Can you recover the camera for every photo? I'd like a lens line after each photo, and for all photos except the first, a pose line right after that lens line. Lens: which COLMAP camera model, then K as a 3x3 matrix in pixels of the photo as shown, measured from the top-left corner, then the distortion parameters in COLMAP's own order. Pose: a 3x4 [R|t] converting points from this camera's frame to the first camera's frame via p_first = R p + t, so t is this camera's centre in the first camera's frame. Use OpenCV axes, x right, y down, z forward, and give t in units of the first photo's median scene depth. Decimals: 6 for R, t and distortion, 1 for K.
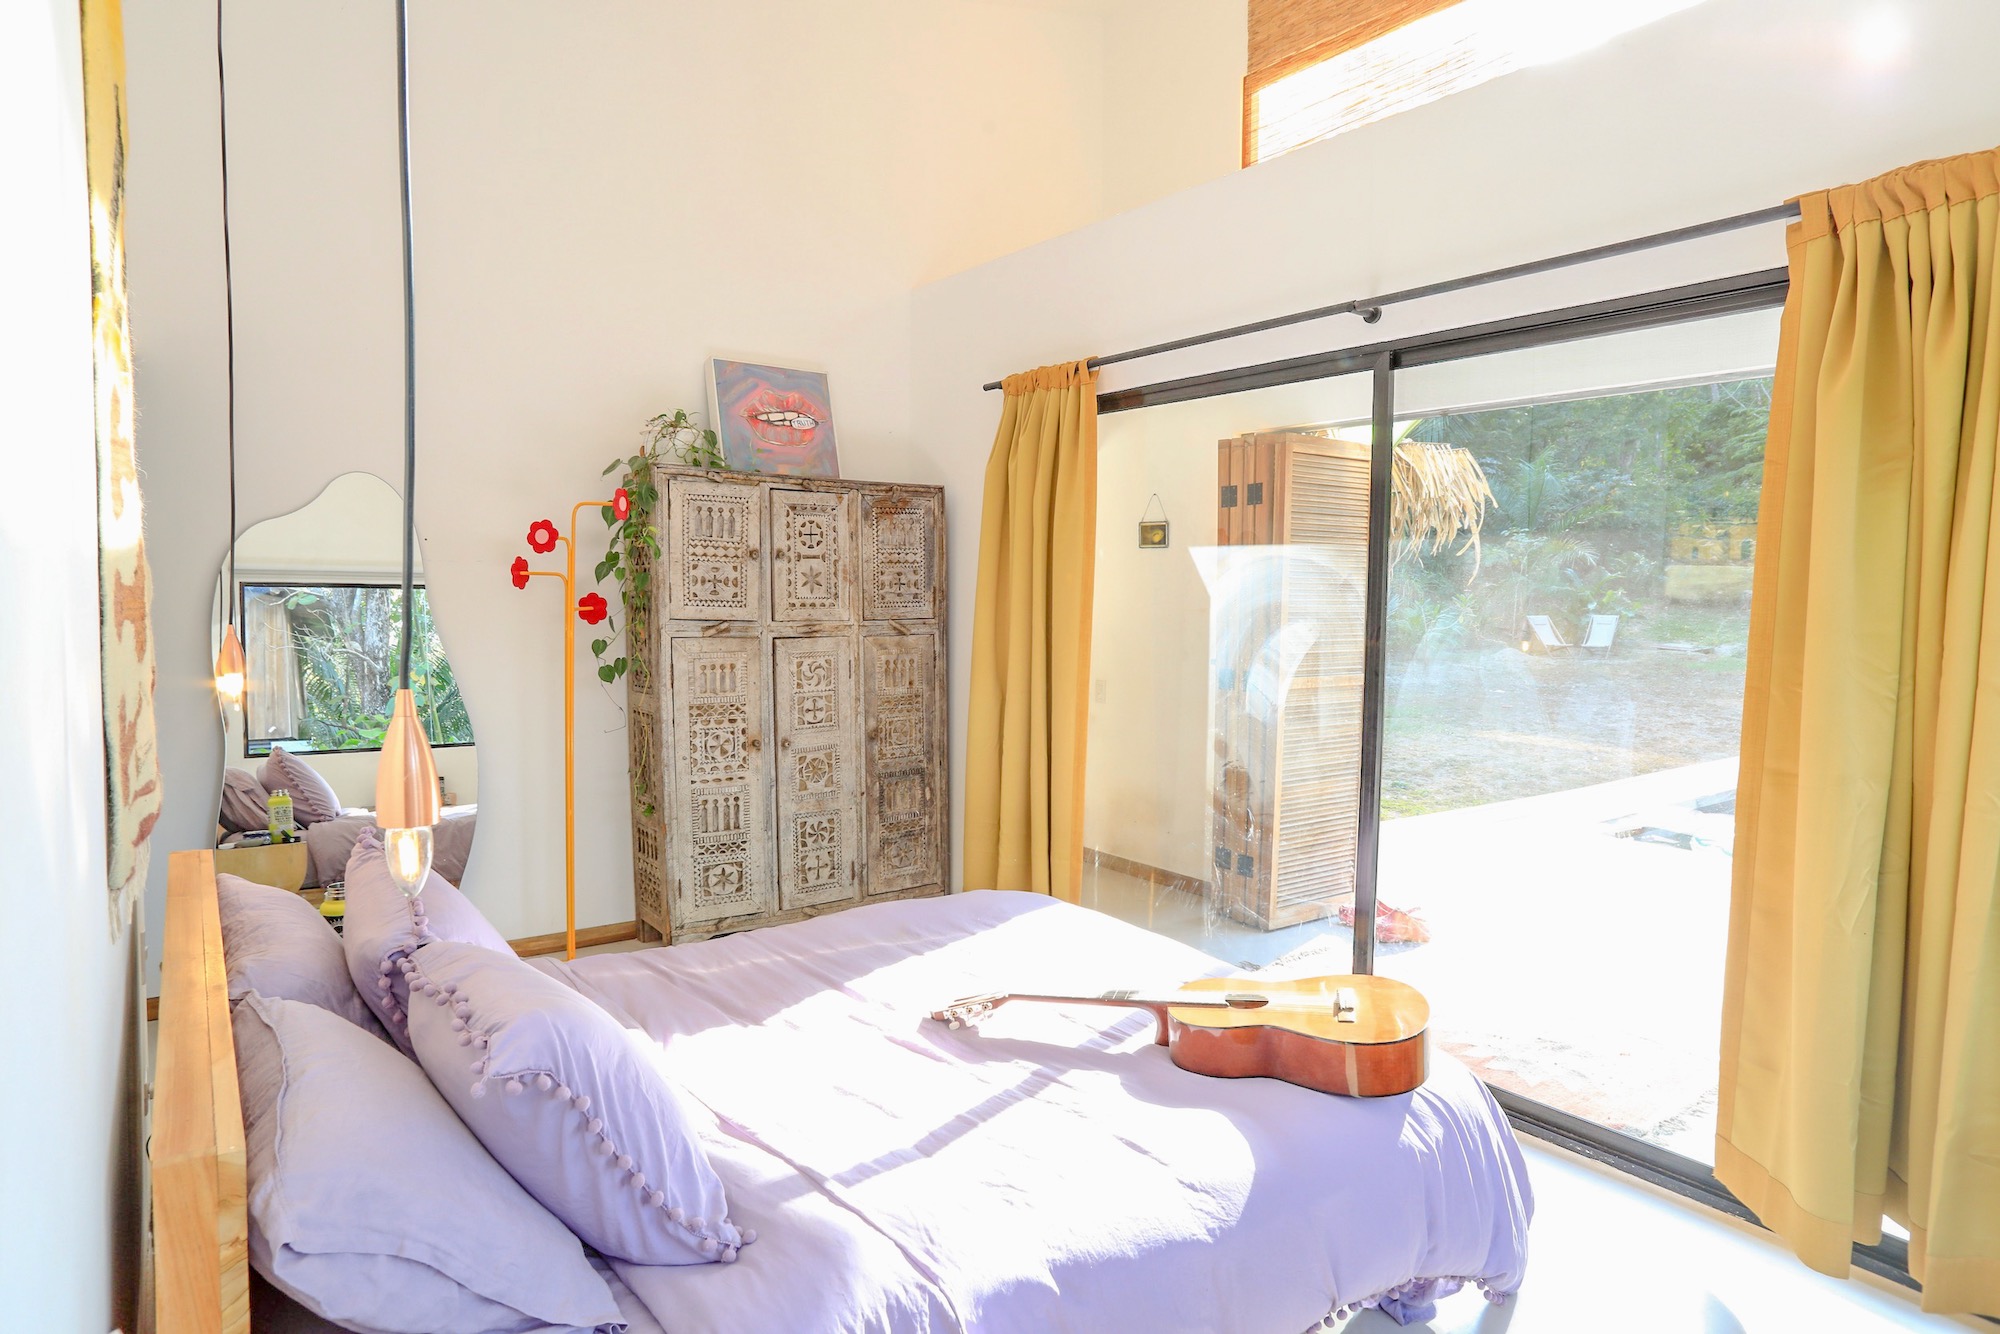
lens RADIAL K [[1143.4, 0, 997.7], [0, 1143.4, 660.7], [0, 0, 1]] dist [-0.071881, 0.054628]
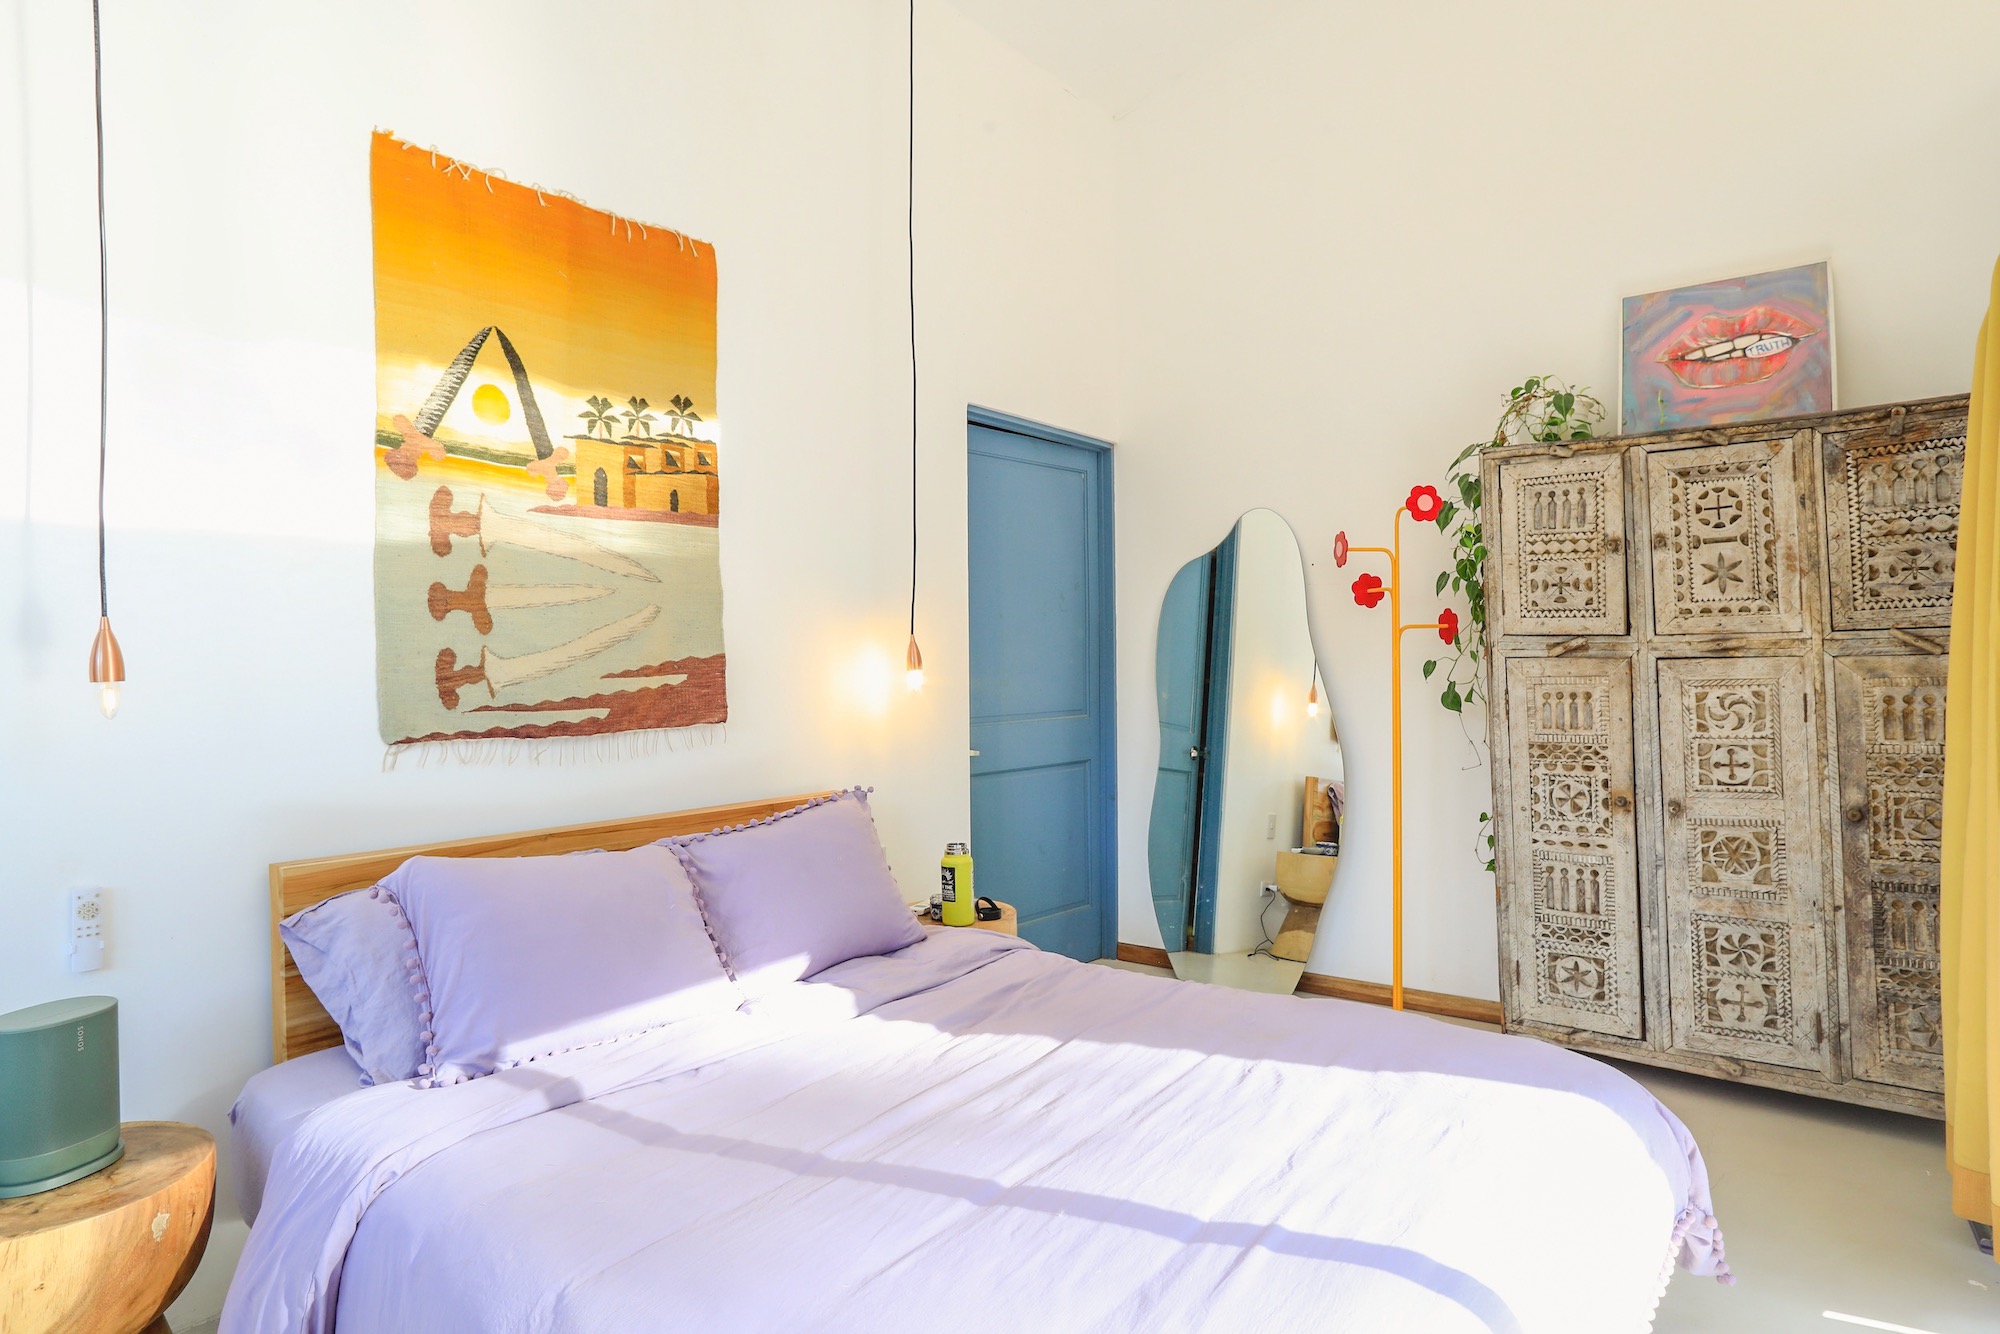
lens RADIAL K [[1143.4, 0, 997.7], [0, 1143.4, 660.7], [0, 0, 1]] dist [-0.071881, 0.054628]
pose [[0.258557, -0.015718, -0.965868, 0.375054], [-0.042160, 0.998731, -0.027539, 0.018226], [0.965075, 0.047841, 0.257567, 0.413356]]
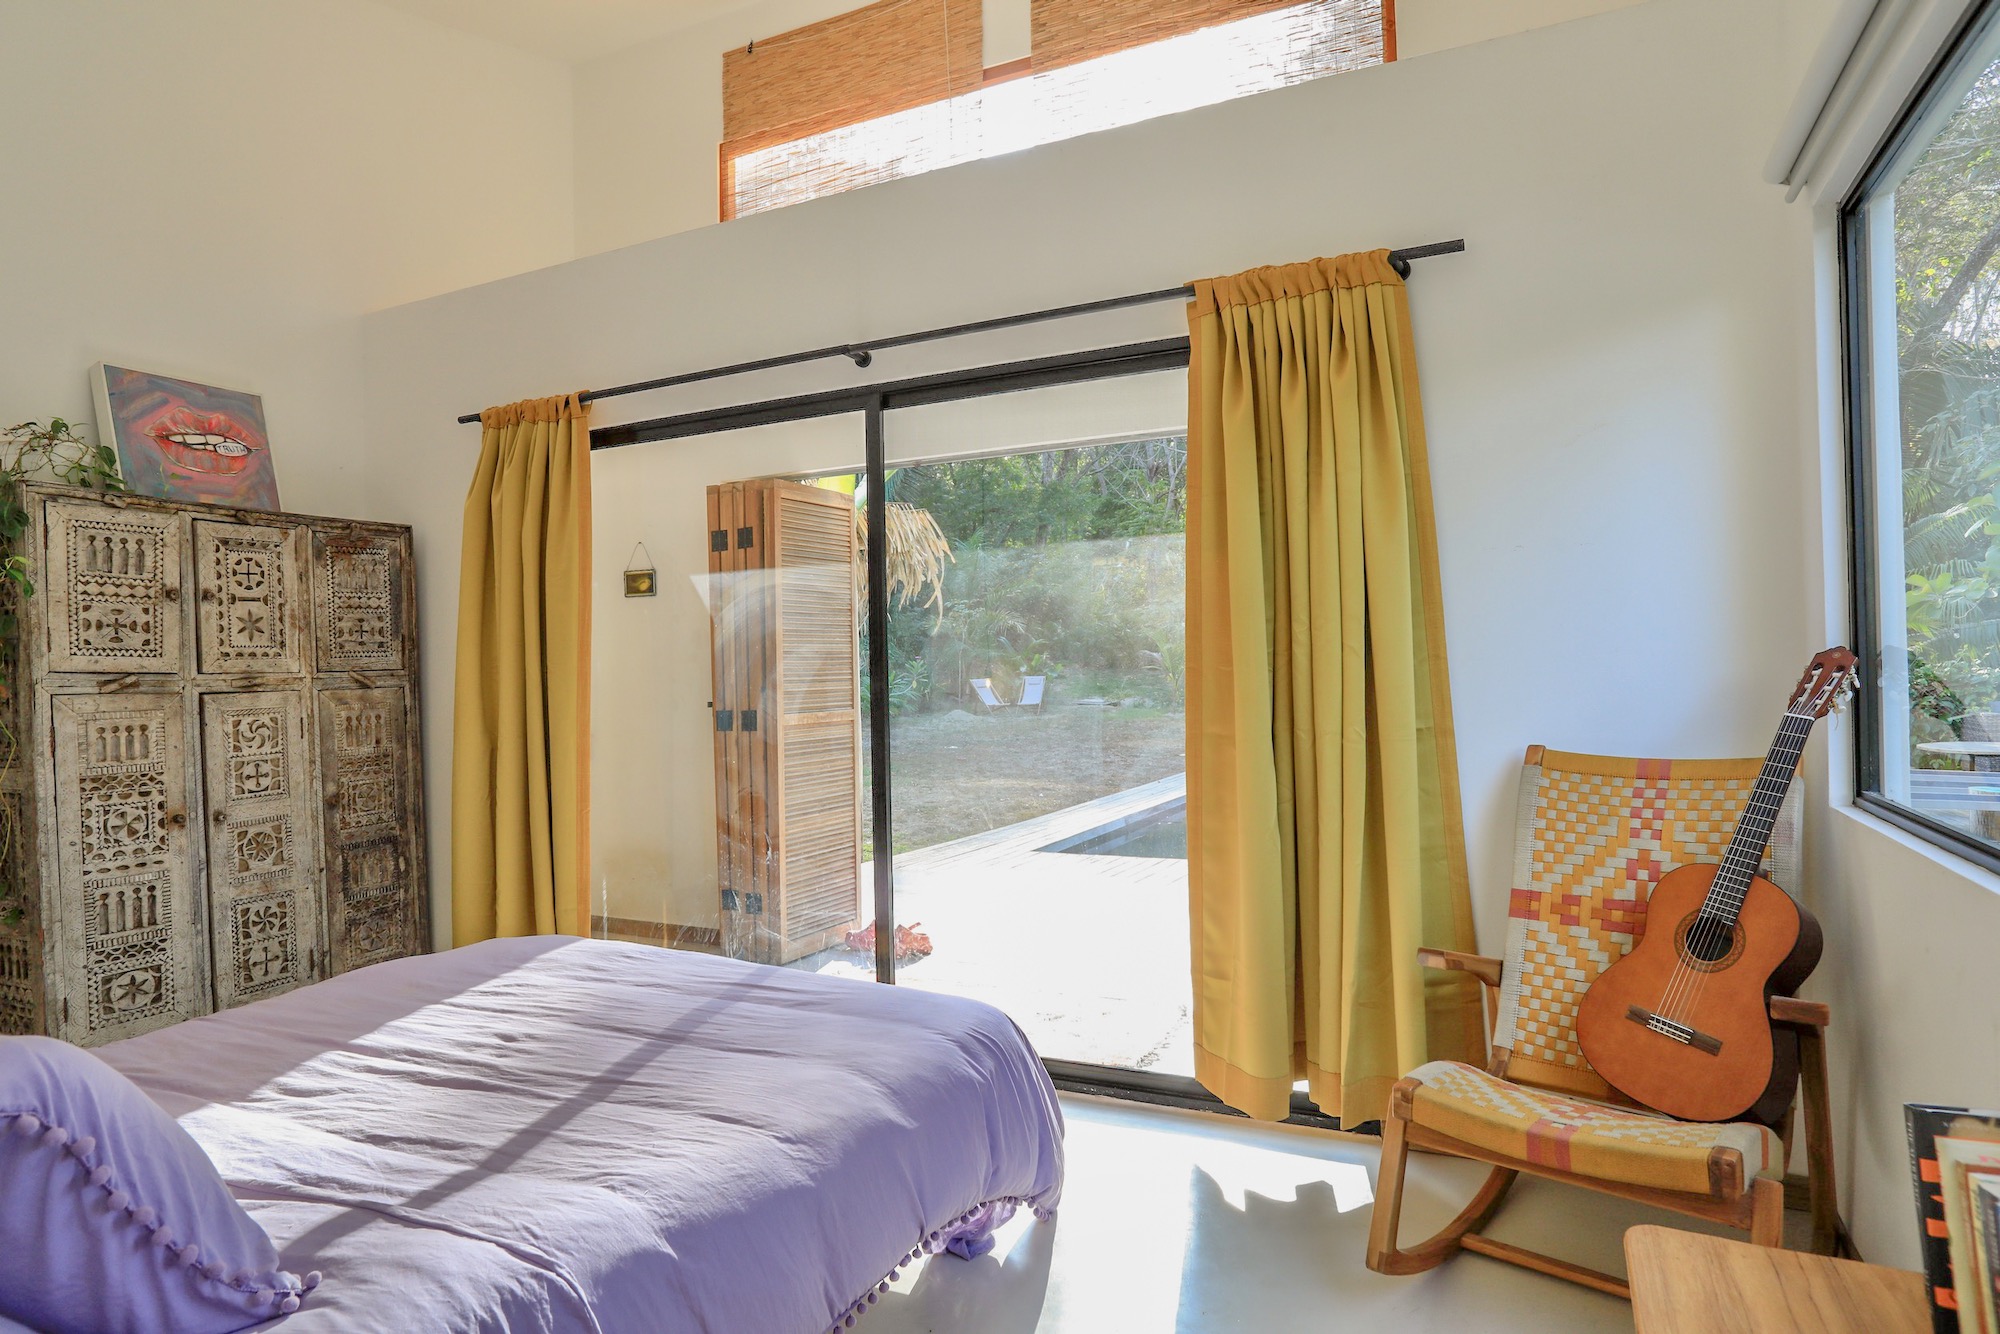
lens RADIAL K [[1143.4, 0, 997.7], [0, 1143.4, 660.7], [0, 0, 1]] dist [-0.071881, 0.054628]
pose [[0.891620, -0.029017, 0.451853, -0.041899], [0.061867, 0.996392, -0.058094, 0.040664], [-0.448537, 0.079752, 0.890199, -0.011533]]
